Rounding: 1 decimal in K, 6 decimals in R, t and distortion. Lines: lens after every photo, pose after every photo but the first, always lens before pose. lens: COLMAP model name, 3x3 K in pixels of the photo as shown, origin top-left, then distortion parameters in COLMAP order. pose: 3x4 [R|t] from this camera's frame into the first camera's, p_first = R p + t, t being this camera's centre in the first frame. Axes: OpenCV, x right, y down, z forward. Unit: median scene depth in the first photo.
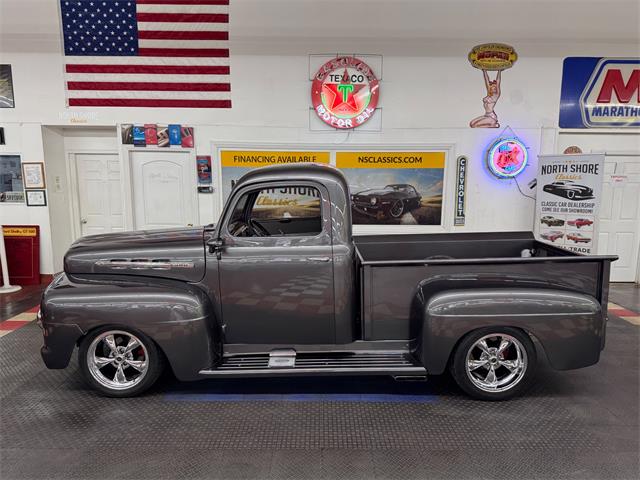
lens RADIAL K [[451.8, 0, 320.8], [0, 451.8, 242.8], [0, 0, 1]] dist [0.066700, -0.079994]
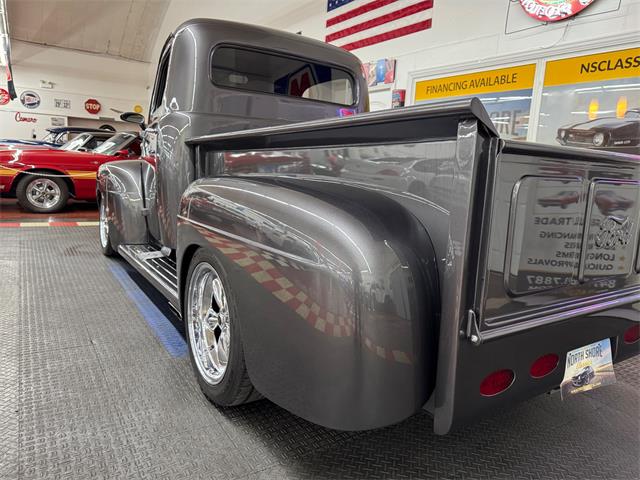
lens RADIAL K [[455.5, 0, 320.6], [0, 455.5, 240.9], [0, 0, 1]] dist [0.034150, -0.034989]
pose [[0.545099, 0.164774, -0.822020, 0.443845], [-0.188225, 0.979518, 0.071528, 0.061434], [0.816969, 0.115735, 0.564949, 0.411395]]
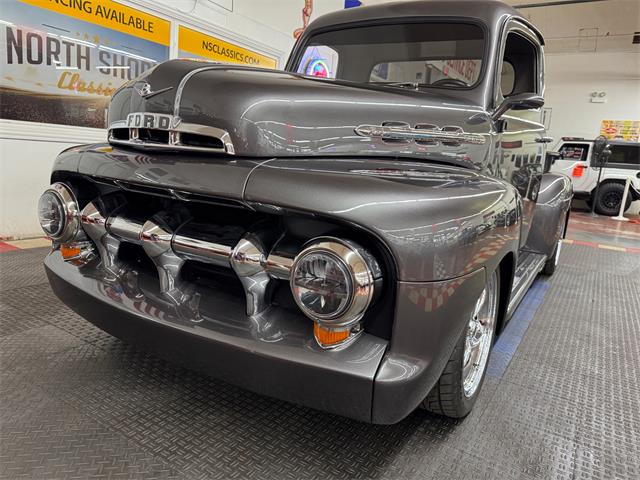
lens RADIAL K [[458.5, 0, 320.0], [0, 458.5, 240.0], [0, 0, 1]] dist [0.004484, 0.000556]
pose [[0.531406, -0.120136, 0.838555, -0.475134], [0.049484, 0.992605, 0.110847, 0.053165], [-0.845671, -0.017409, 0.533421, 0.460025]]
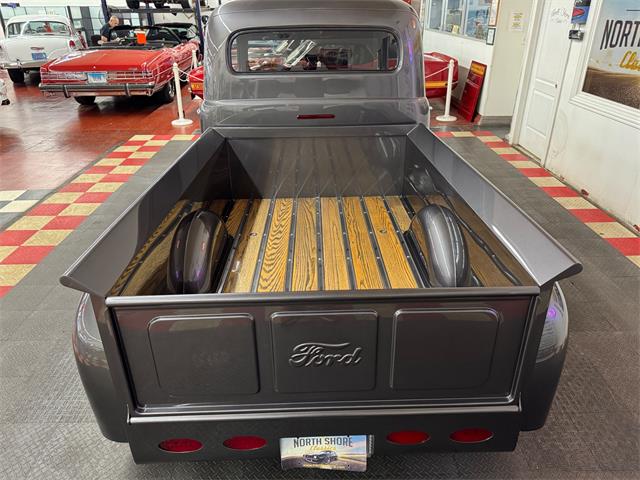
lens RADIAL K [[458.5, 0, 320.0], [0, 458.5, 240.0], [0, 0, 1]] dist [0.004484, 0.000556]
pose [[0.018984, 0.449200, -0.893230, 0.507911], [-0.150504, 0.884495, 0.441608, -0.093464], [0.988427, 0.126051, 0.084397, 0.614851]]
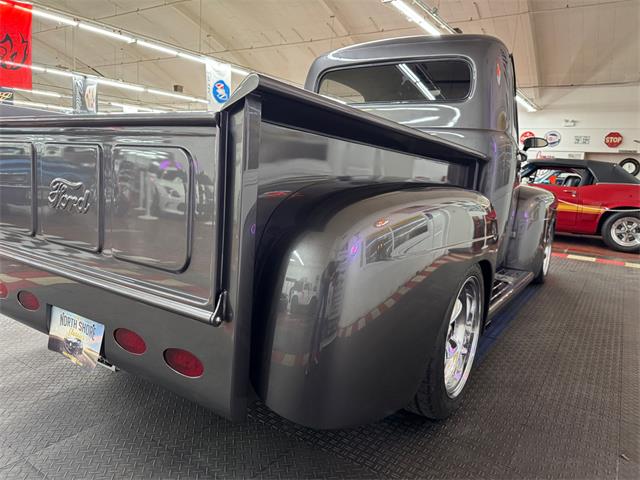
lens RADIAL K [[455.5, 0, 320.6], [0, 455.5, 240.9], [0, 0, 1]] dist [0.034150, -0.034989]
pose [[-0.554656, 0.090481, -0.827146, 0.451176], [-0.195310, 0.952140, 0.235123, -0.003751], [0.808833, 0.291962, -0.510438, 0.842843]]
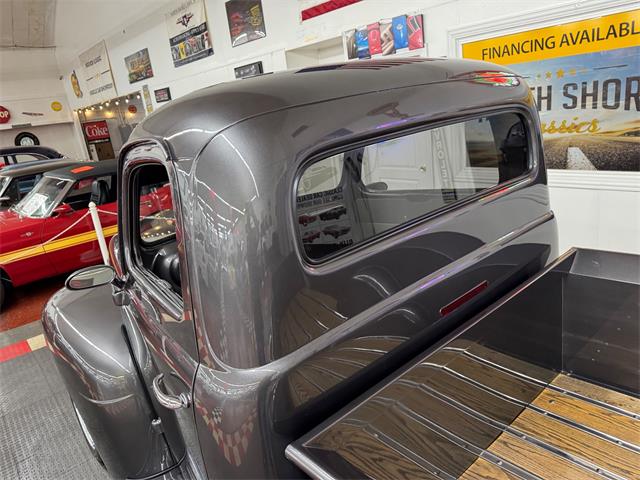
lens RADIAL K [[455.5, 0, 320.6], [0, 455.5, 240.9], [0, 0, 1]] dist [0.034150, -0.034989]
pose [[0.644605, 0.141914, -0.751229, 0.153301], [0.004627, 0.981878, 0.189456, -0.065056], [0.764502, -0.125600, 0.632267, 0.450854]]
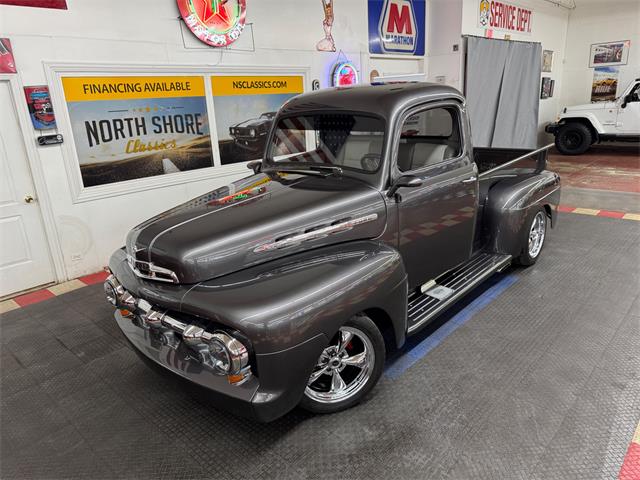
lens RADIAL K [[455.5, 0, 320.6], [0, 455.5, 240.9], [0, 0, 1]] dist [0.034150, -0.034989]
pose [[0.680287, -0.260744, 0.684998, -0.490472], [0.165654, 0.965096, 0.202849, -0.047644], [-0.713980, -0.024522, 0.699736, 0.267172]]
